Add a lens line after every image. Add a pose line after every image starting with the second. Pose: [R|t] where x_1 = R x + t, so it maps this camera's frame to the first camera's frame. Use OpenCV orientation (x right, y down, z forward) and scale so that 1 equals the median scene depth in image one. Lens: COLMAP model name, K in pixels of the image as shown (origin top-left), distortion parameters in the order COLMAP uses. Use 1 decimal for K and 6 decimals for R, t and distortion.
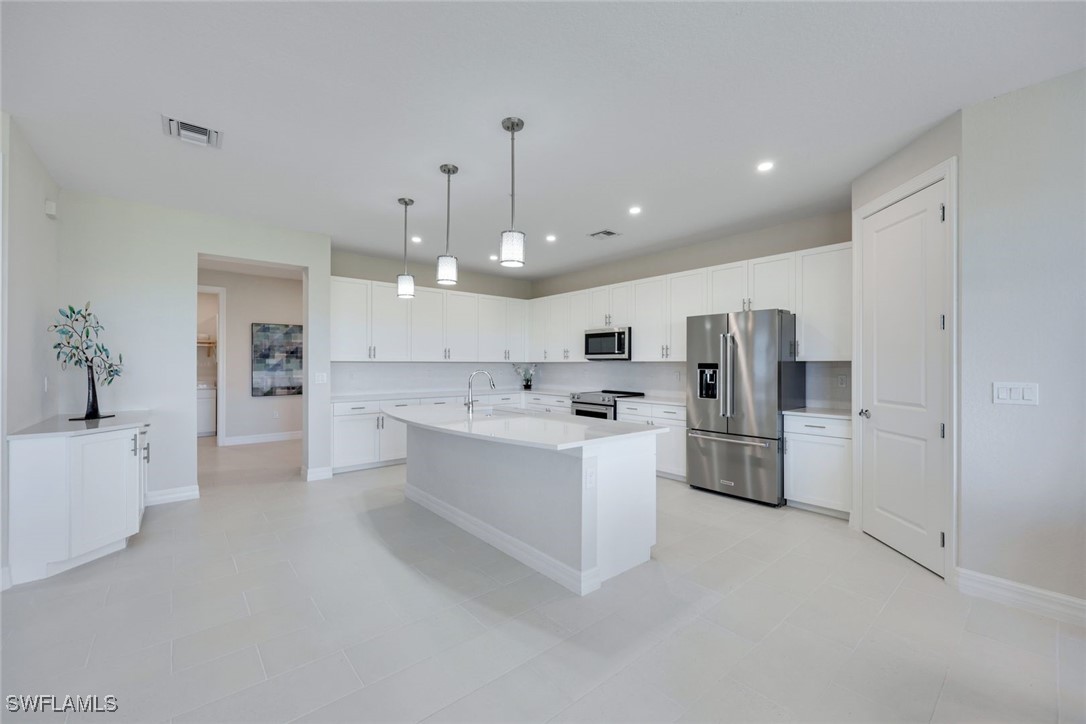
lens RADIAL K [[434.5, 0, 543.0], [0, 434.5, 364.6], [0, 0, 1]] dist [0.002773, -0.000339]
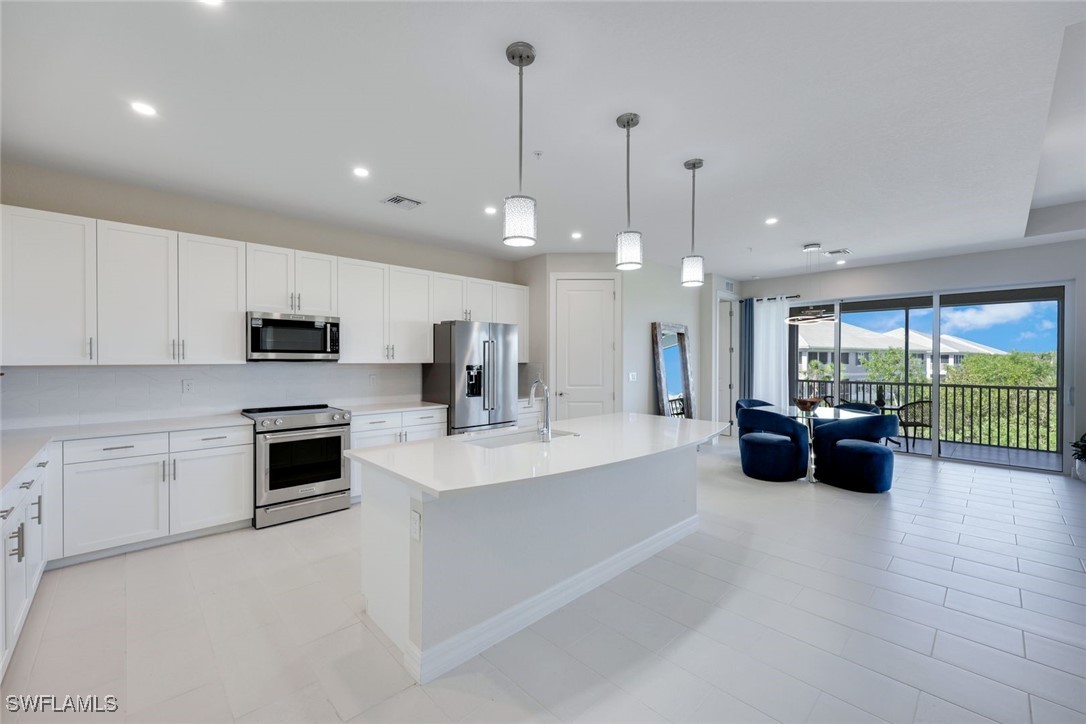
lens RADIAL K [[434.5, 0, 539.8], [0, 434.5, 359.0], [0, 0, 1]] dist [0.002773, -0.000339]
pose [[-0.027986, -0.000874, 0.999608, -0.971755], [0.001497, 0.999998, 0.000917, -0.025142], [-0.999607, 0.001522, -0.027985, 1.145547]]
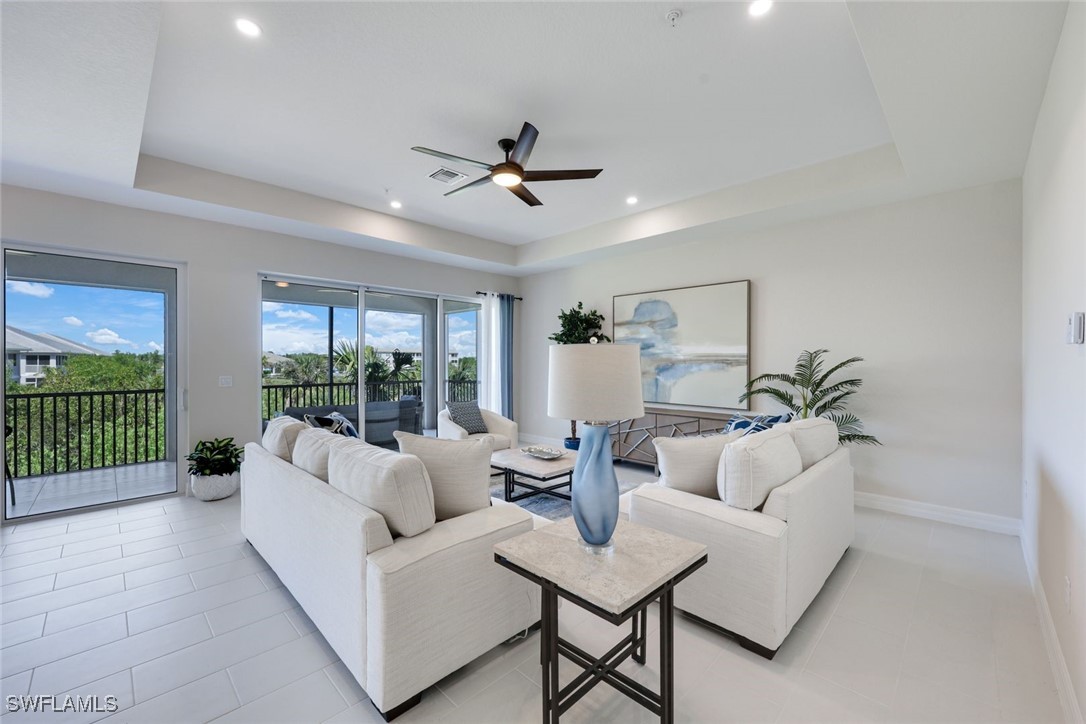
lens RADIAL K [[434.5, 0, 537.8], [0, 434.5, 363.8], [0, 0, 1]] dist [0.002773, -0.000339]
pose [[-0.998663, 0.000508, -0.051691, -0.474603], [-0.000017, 0.999948, 0.010160, -0.011794], [0.051693, 0.010147, -0.998611, 0.582325]]
